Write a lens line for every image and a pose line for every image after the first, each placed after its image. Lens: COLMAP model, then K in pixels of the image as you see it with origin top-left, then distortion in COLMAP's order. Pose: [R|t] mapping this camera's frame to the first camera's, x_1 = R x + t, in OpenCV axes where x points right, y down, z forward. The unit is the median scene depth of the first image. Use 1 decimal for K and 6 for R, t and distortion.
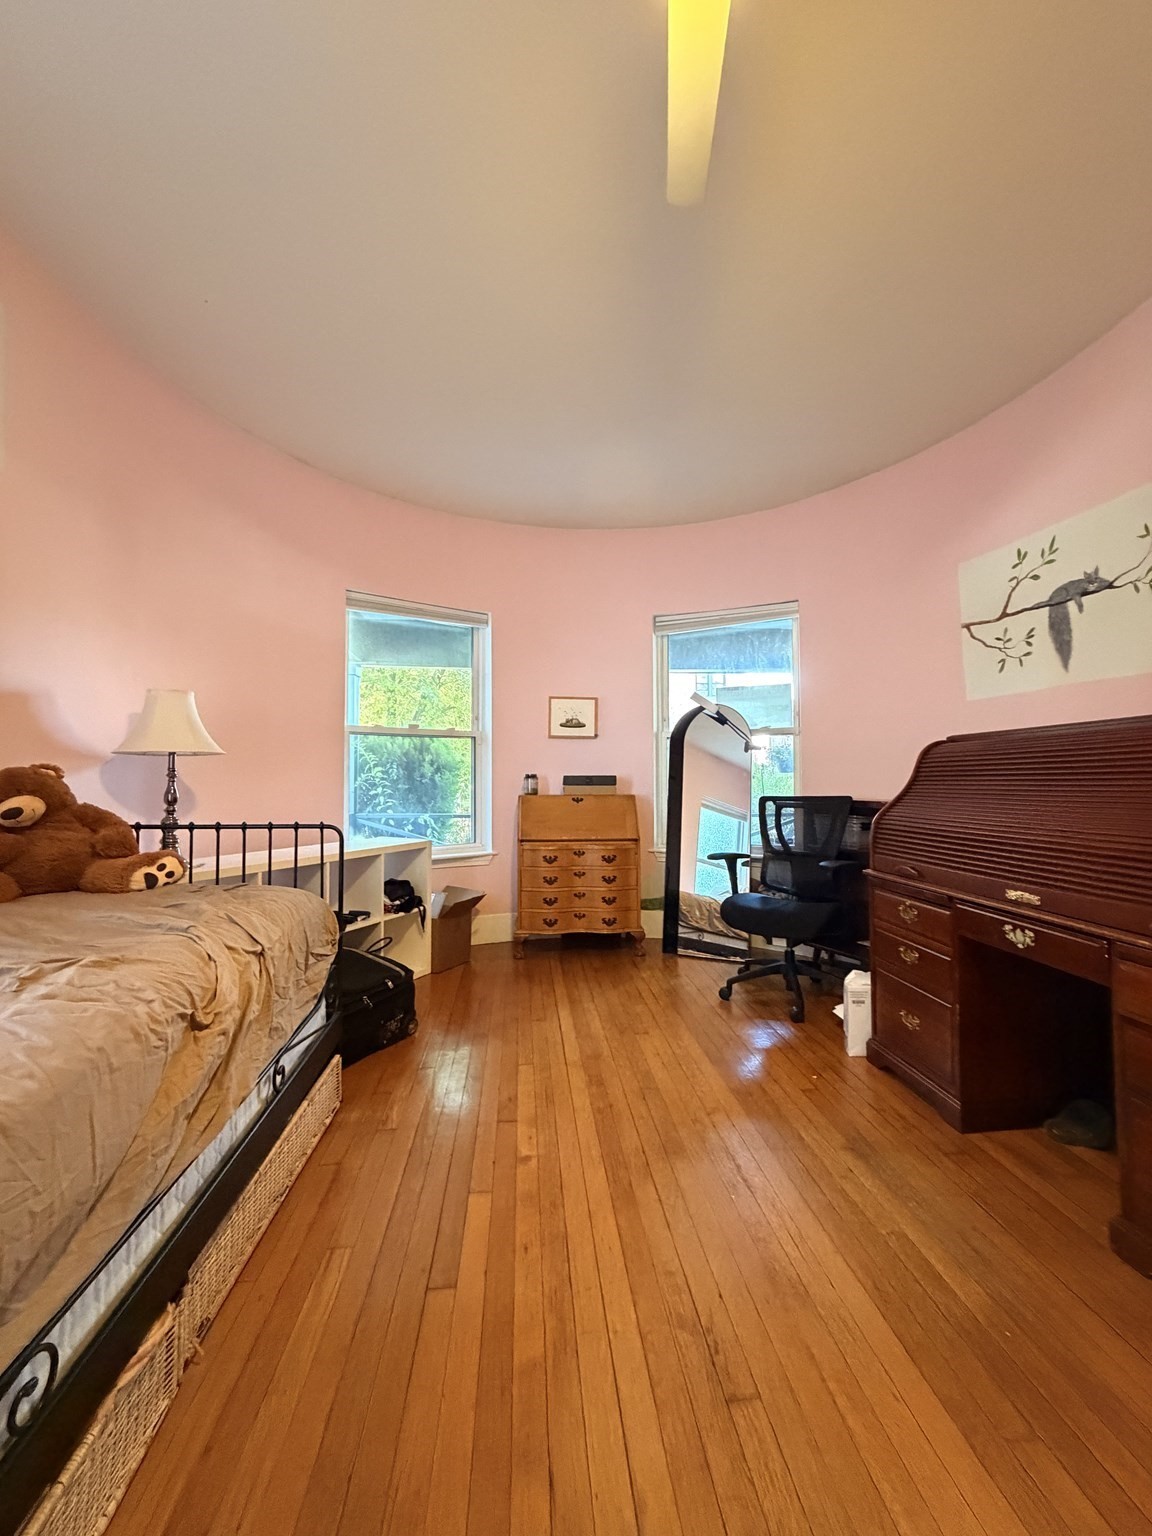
lens RADIAL K [[610.9, 0, 575.2], [0, 610.9, 762.0], [0, 0, 1]] dist [-0.001435, 0.000345]
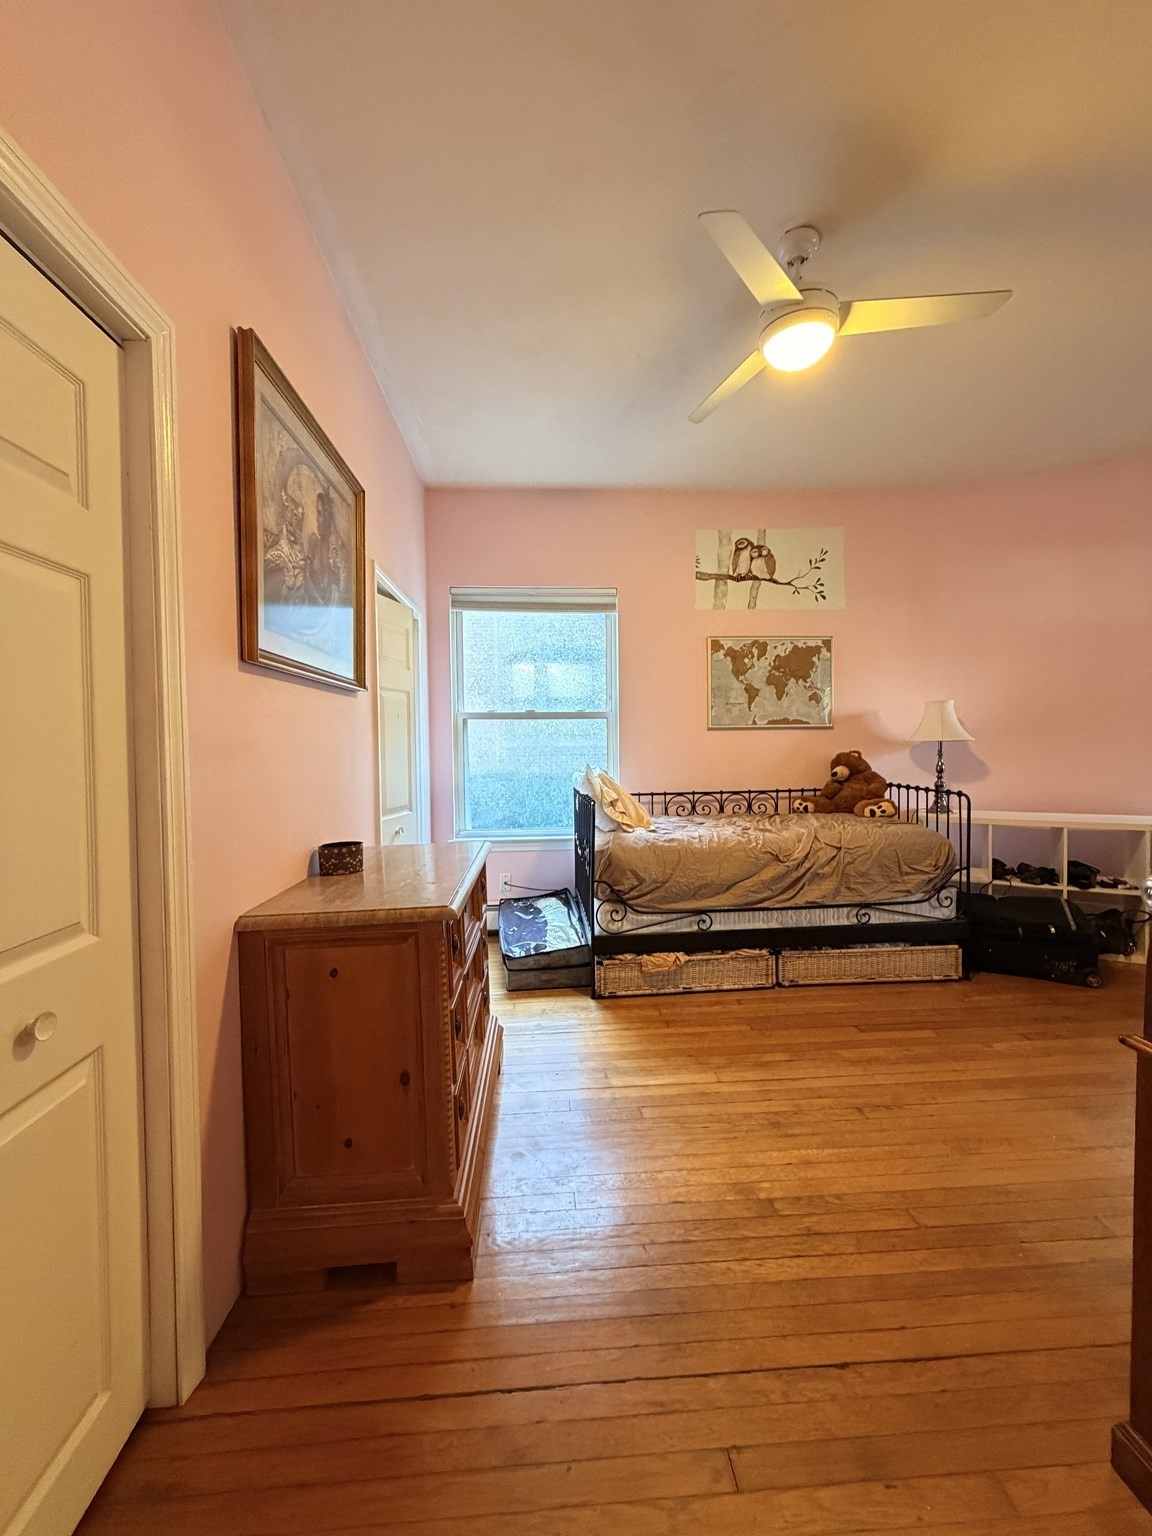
lens RADIAL K [[610.9, 0, 576.2], [0, 610.9, 762.9], [0, 0, 1]] dist [-0.001435, 0.000345]
pose [[-0.023830, 0.036946, -0.999033, 0.939993], [0.045201, 0.998335, 0.035842, -0.055839], [0.998694, -0.044303, -0.025460, 0.098975]]
